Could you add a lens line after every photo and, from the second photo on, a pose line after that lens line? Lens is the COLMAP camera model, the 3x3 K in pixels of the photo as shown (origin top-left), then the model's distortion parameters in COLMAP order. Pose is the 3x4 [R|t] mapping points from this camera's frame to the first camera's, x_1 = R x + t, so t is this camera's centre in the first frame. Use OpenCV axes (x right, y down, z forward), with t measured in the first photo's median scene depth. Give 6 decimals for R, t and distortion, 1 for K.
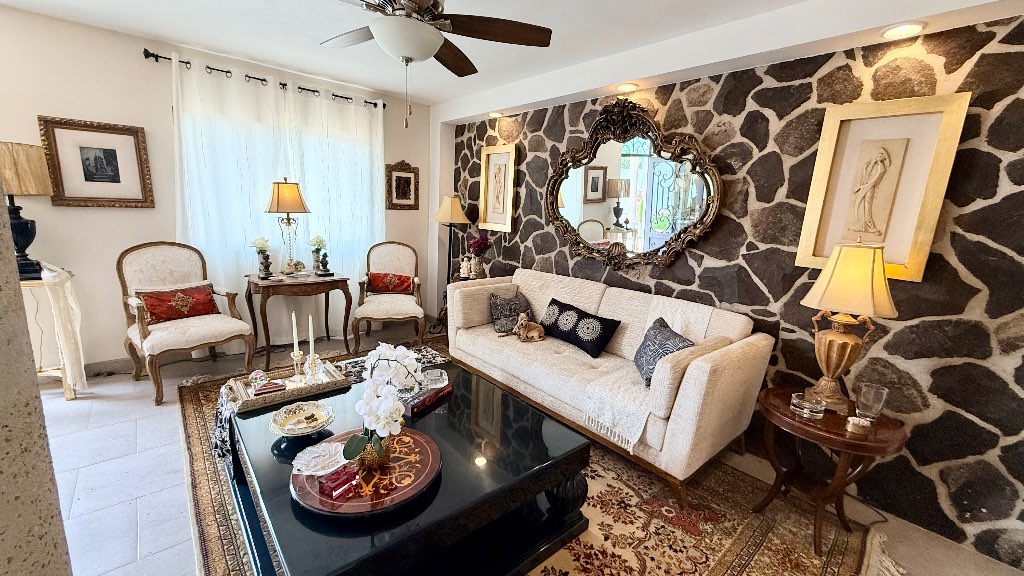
lens RADIAL K [[412.2, 0, 511.8], [0, 412.2, 280.1], [0, 0, 1]] dist [-0.001966, 0.000150]
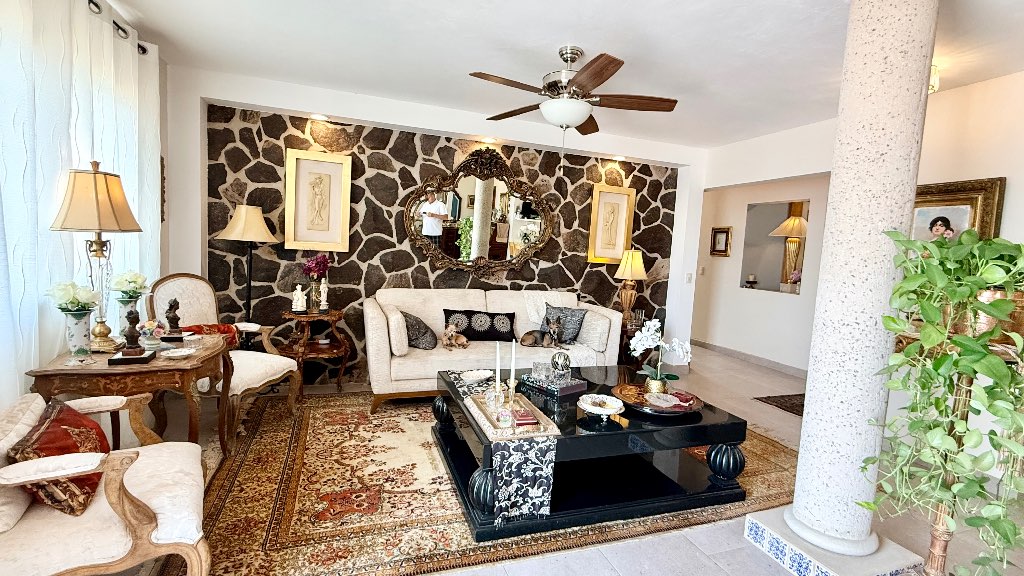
lens RADIAL K [[449.1, 0, 509.2], [0, 449.1, 287.5], [0, 0, 1]] dist [-0.000551, -0.000106]
pose [[0.386787, -0.113715, 0.915131, -1.060051], [0.122480, 0.989911, 0.071240, -0.086948], [-0.913999, 0.084530, 0.396812, 0.389524]]
